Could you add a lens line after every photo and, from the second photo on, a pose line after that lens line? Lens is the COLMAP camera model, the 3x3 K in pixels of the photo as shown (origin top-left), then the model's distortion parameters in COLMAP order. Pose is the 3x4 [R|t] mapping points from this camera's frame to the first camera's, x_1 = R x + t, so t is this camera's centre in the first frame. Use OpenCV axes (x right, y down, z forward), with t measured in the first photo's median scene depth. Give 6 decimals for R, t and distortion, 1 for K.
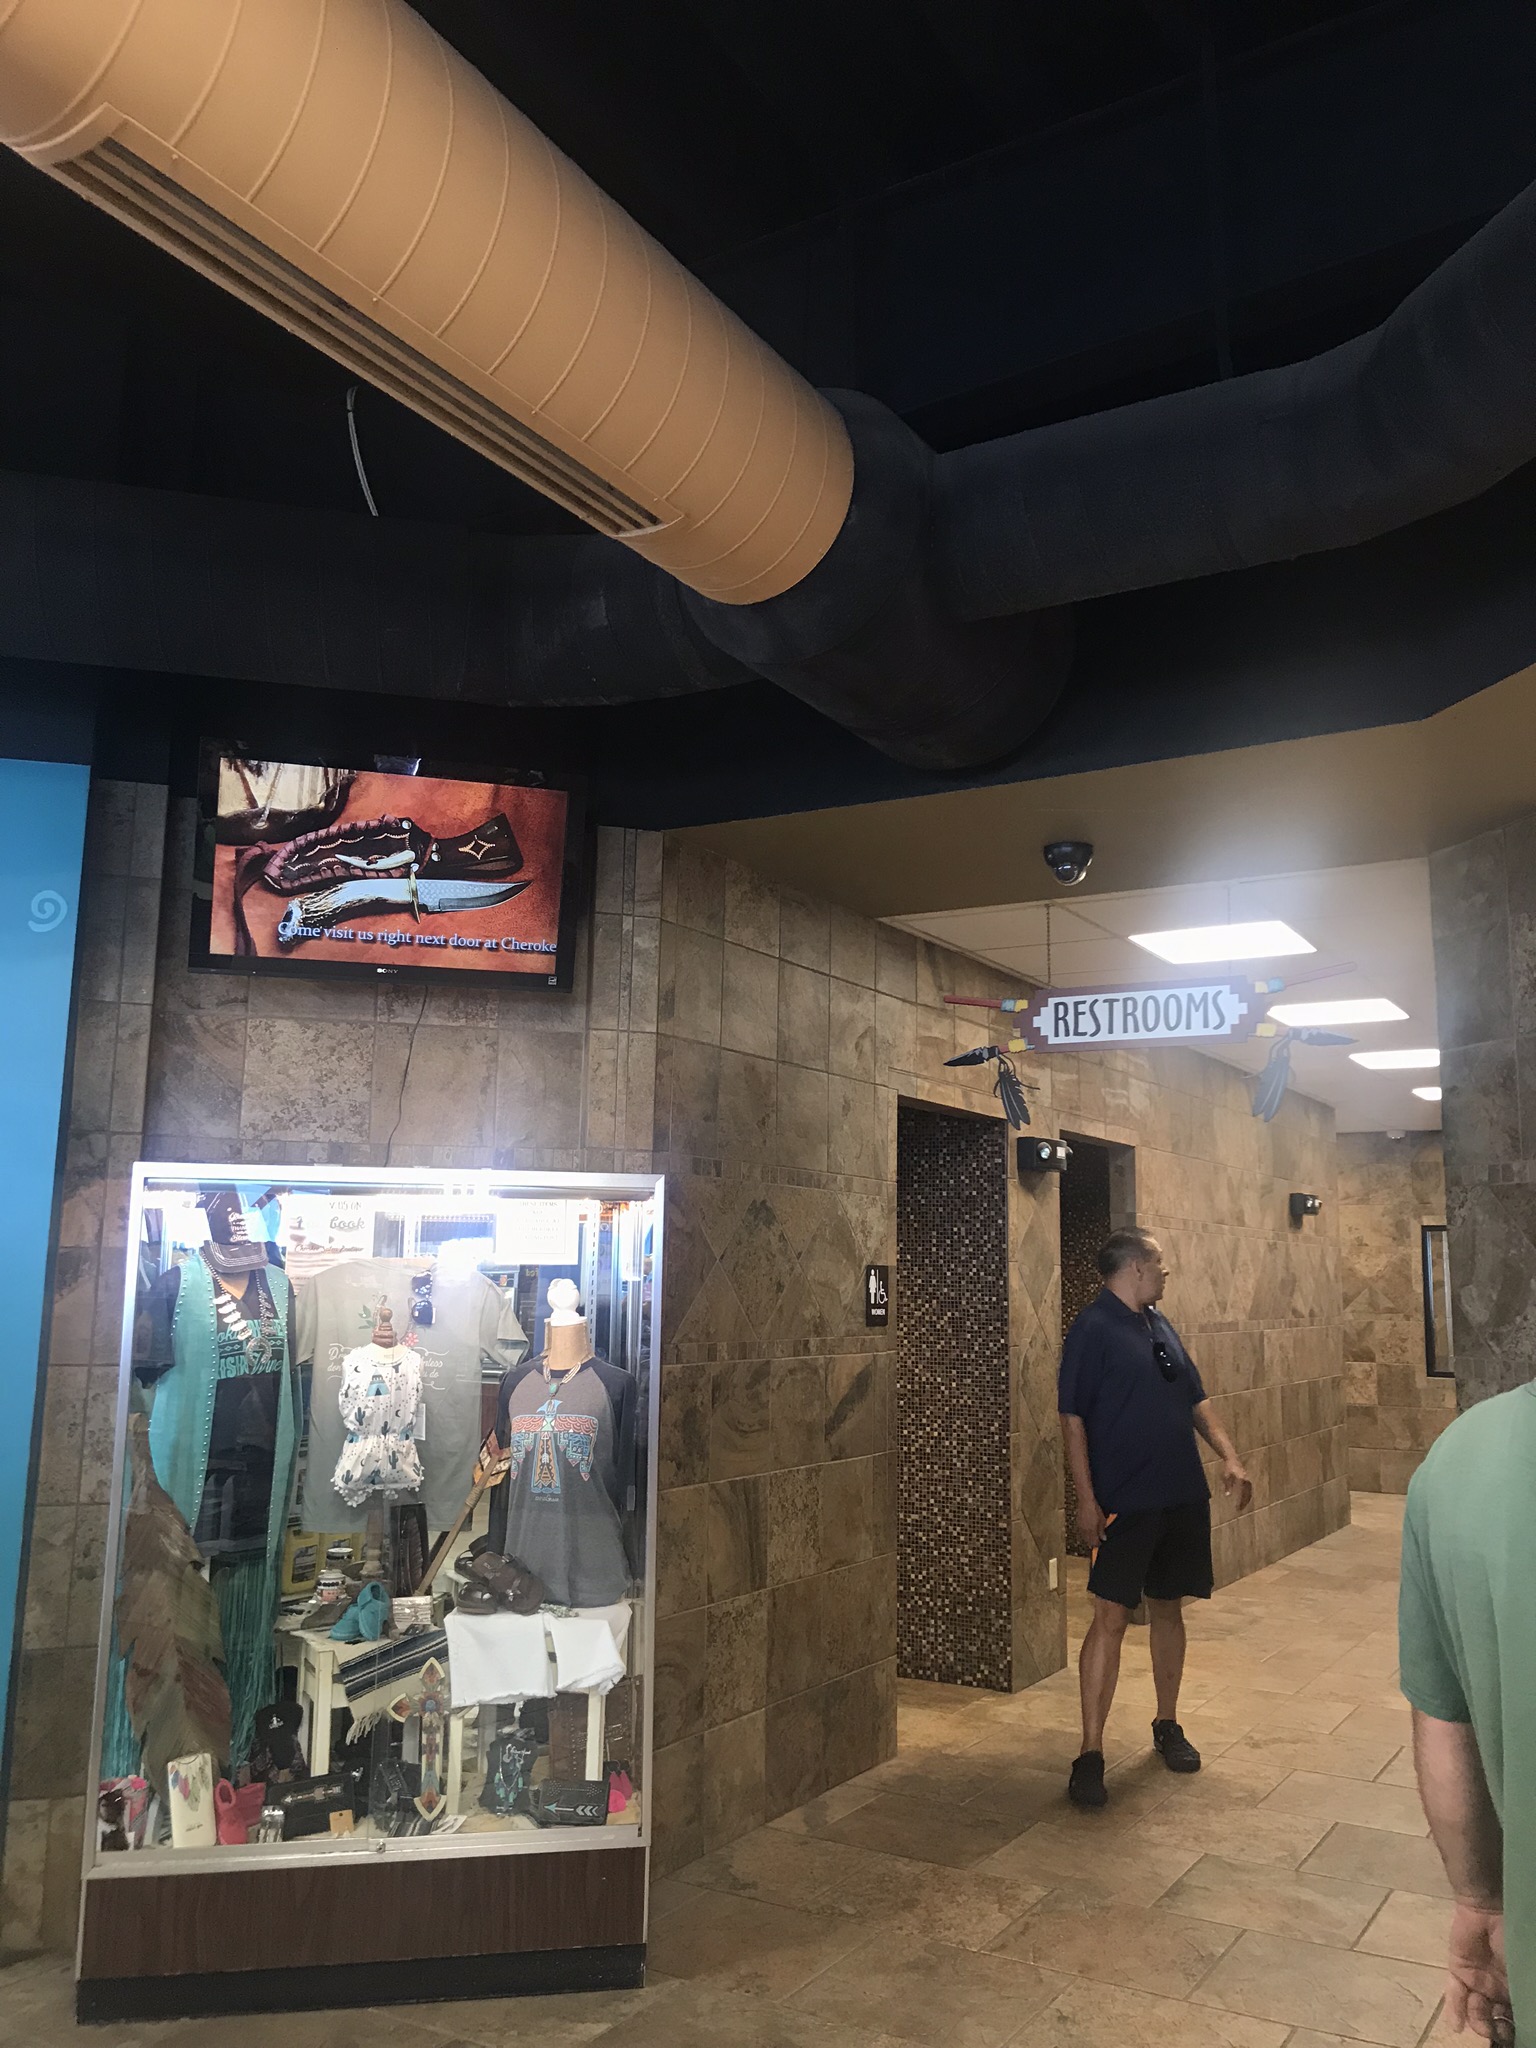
lens RADIAL K [[1689.9, 0, 767.1], [0, 1689.9, 989.0], [0, 0, 1]] dist [0.013079, 0.009223]
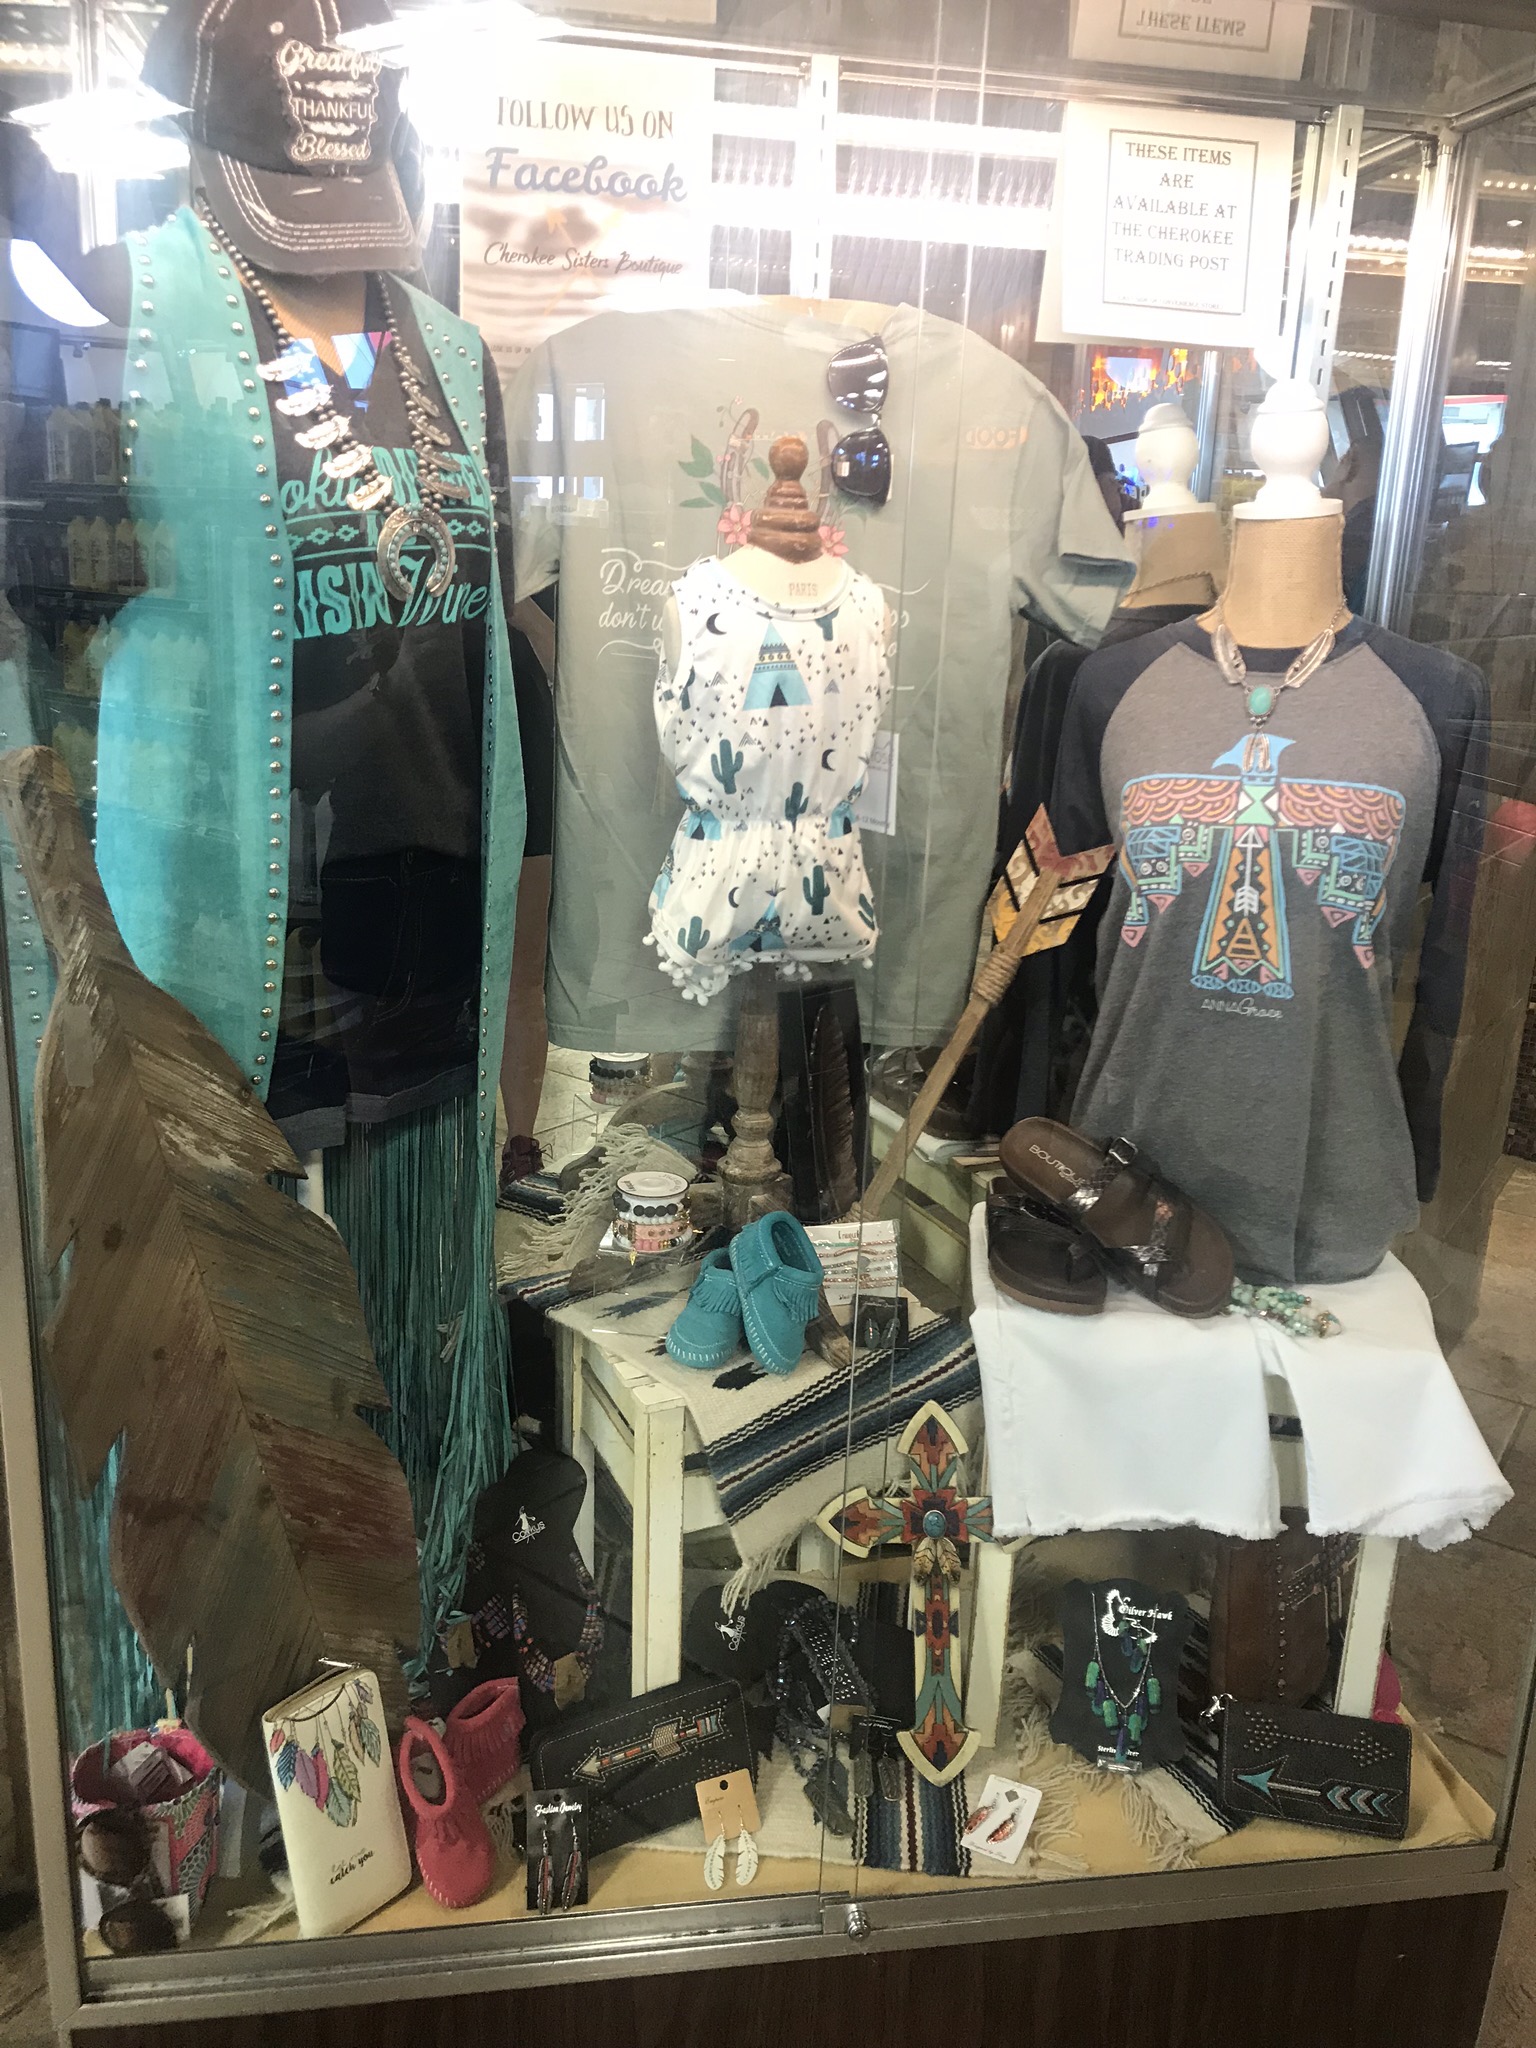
lens RADIAL K [[1689.9, 0, 768.0], [0, 1689.9, 1024.0], [0, 0, 1]] dist [0.002744, -0.003965]
pose [[0.998733, 0.042083, -0.027589, -0.225597], [-0.026257, 0.903536, 0.427706, 0.159012], [0.042927, -0.426440, 0.903497, 0.691907]]
